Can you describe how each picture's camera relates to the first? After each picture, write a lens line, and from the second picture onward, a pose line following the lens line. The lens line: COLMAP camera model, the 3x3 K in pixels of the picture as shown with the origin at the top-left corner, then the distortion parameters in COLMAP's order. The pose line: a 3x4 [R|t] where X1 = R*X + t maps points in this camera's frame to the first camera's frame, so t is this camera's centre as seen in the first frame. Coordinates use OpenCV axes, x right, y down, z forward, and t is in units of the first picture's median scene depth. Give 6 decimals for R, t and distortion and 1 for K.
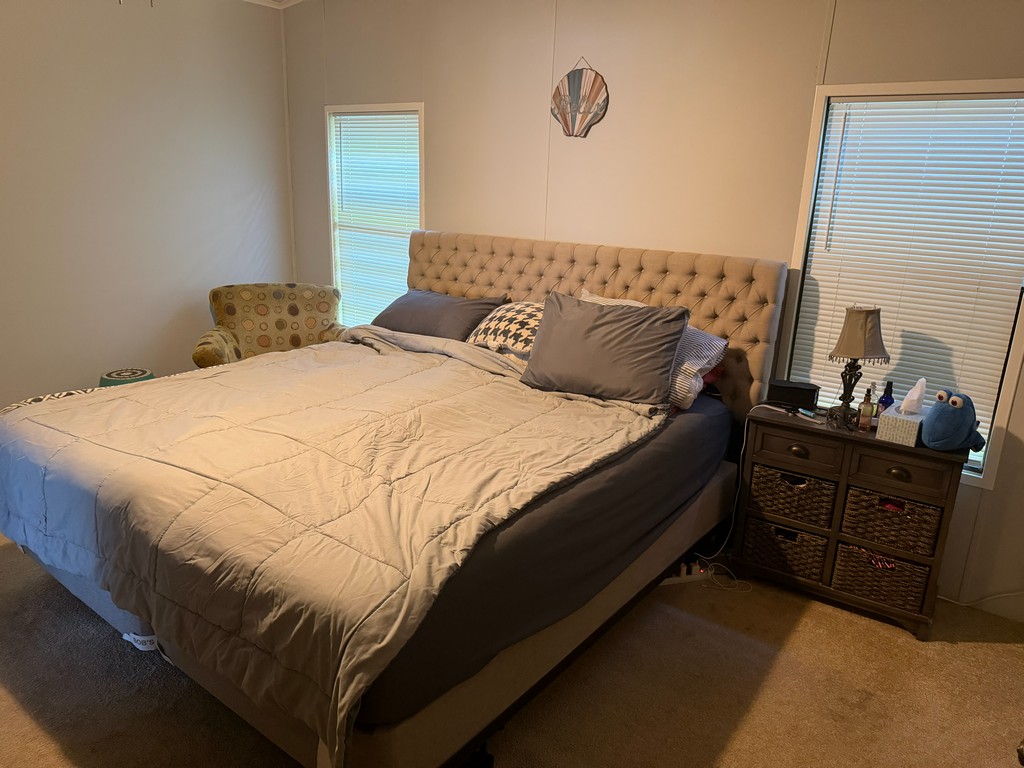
lens RADIAL K [[719.2, 0, 518.8], [0, 719.2, 378.7], [0, 0, 1]] dist [0.134196, -0.222065]
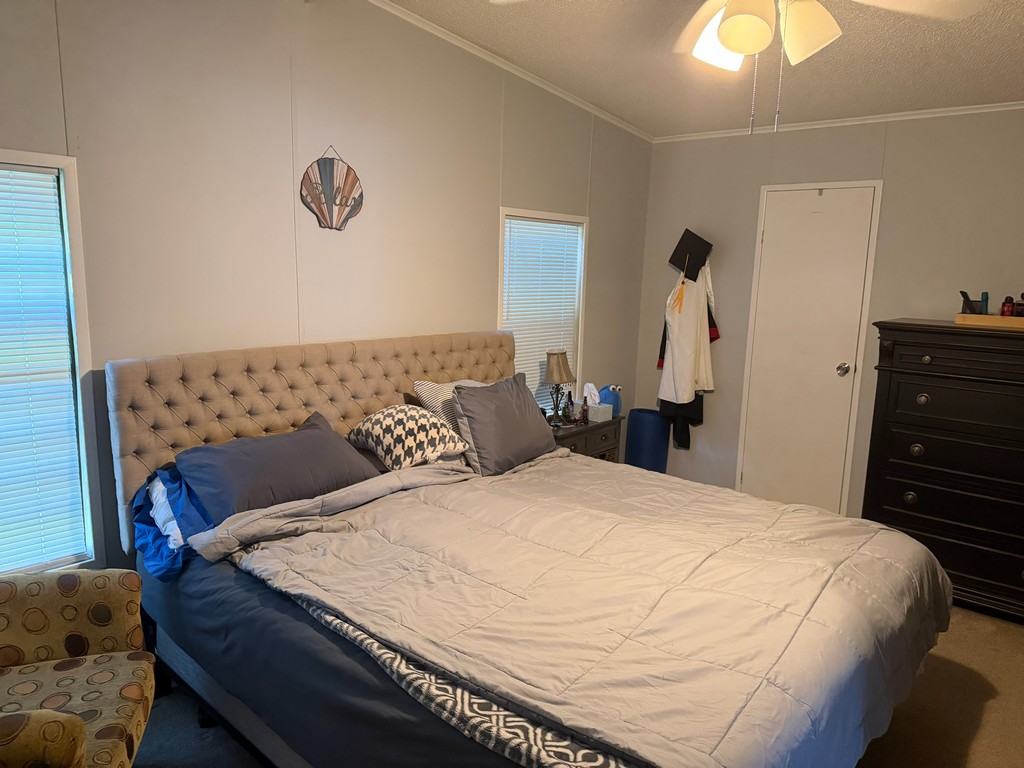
lens RADIAL K [[719.2, 0, 518.8], [0, 719.2, 378.7], [0, 0, 1]] dist [0.134196, -0.222065]
pose [[0.071827, -0.178902, 0.981242, -0.847139], [0.249233, 0.955794, 0.156018, -0.240672], [-0.965776, 0.233351, 0.113240, 0.726275]]
